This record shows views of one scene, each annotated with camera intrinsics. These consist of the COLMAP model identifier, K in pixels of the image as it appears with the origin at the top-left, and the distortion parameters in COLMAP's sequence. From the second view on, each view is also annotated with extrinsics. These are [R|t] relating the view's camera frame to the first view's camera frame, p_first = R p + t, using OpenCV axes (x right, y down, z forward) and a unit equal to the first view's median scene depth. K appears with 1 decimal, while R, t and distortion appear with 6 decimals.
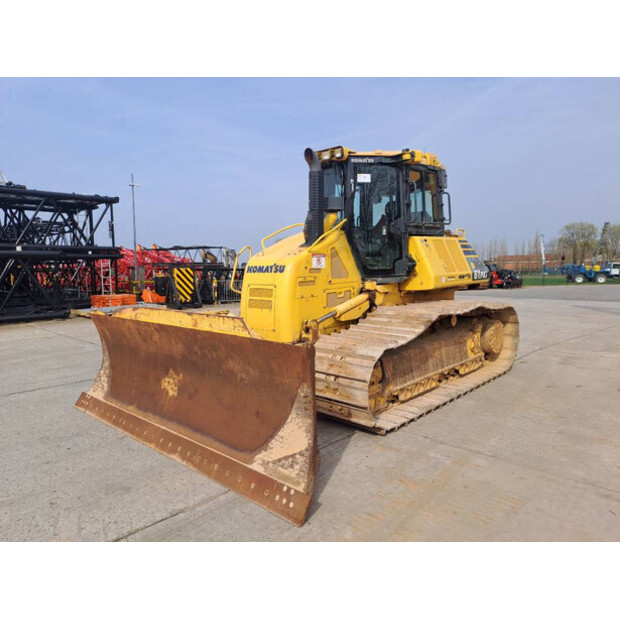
lens RADIAL K [[459.1, 0, 300.2], [0, 459.1, 308.1], [0, 0, 1]] dist [0.061463, -0.046058]
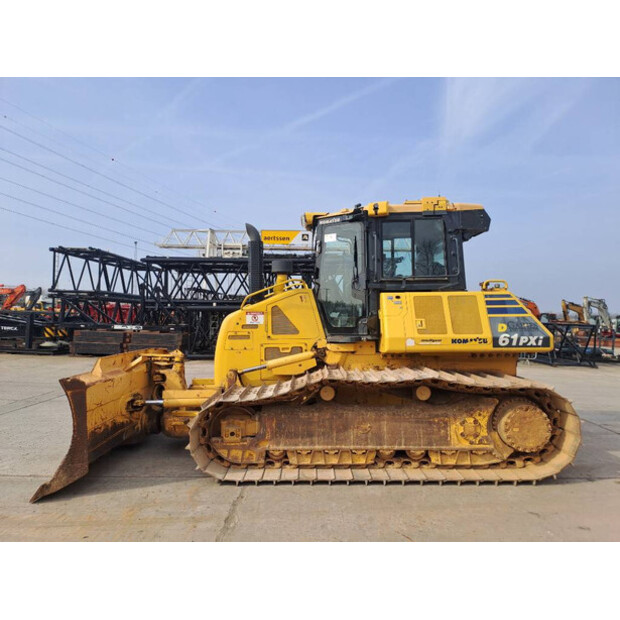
lens RADIAL K [[459.1, 0, 306.4], [0, 459.1, 309.2], [0, 0, 1]] dist [0.061463, -0.046058]
pose [[0.678615, 0.002735, -0.734489, 0.887205], [-0.083906, 0.993735, -0.073823, -0.048486], [0.729686, 0.111726, 0.674593, 0.311065]]
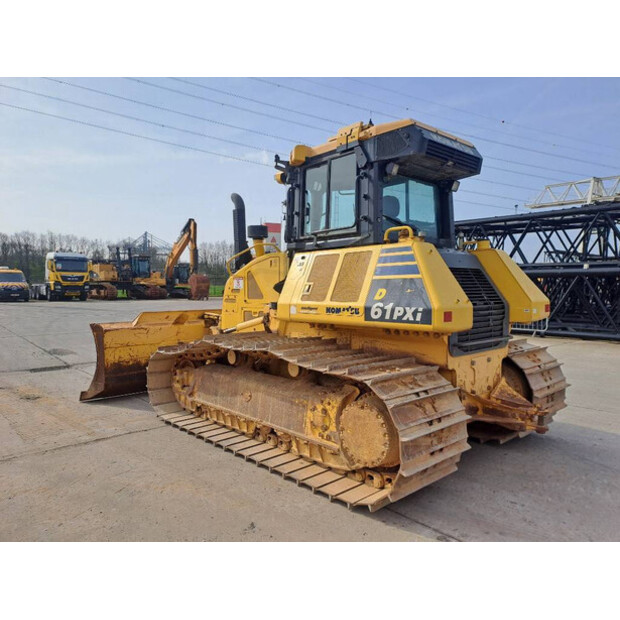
lens RADIAL K [[459.1, 0, 311.3], [0, 459.1, 310.7], [0, 0, 1]] dist [0.061463, -0.046058]
pose [[-0.069974, 0.071575, -0.994978, 1.145083], [-0.095853, 0.992325, 0.078125, -0.132944], [0.992933, 0.100838, -0.062576, 1.187892]]
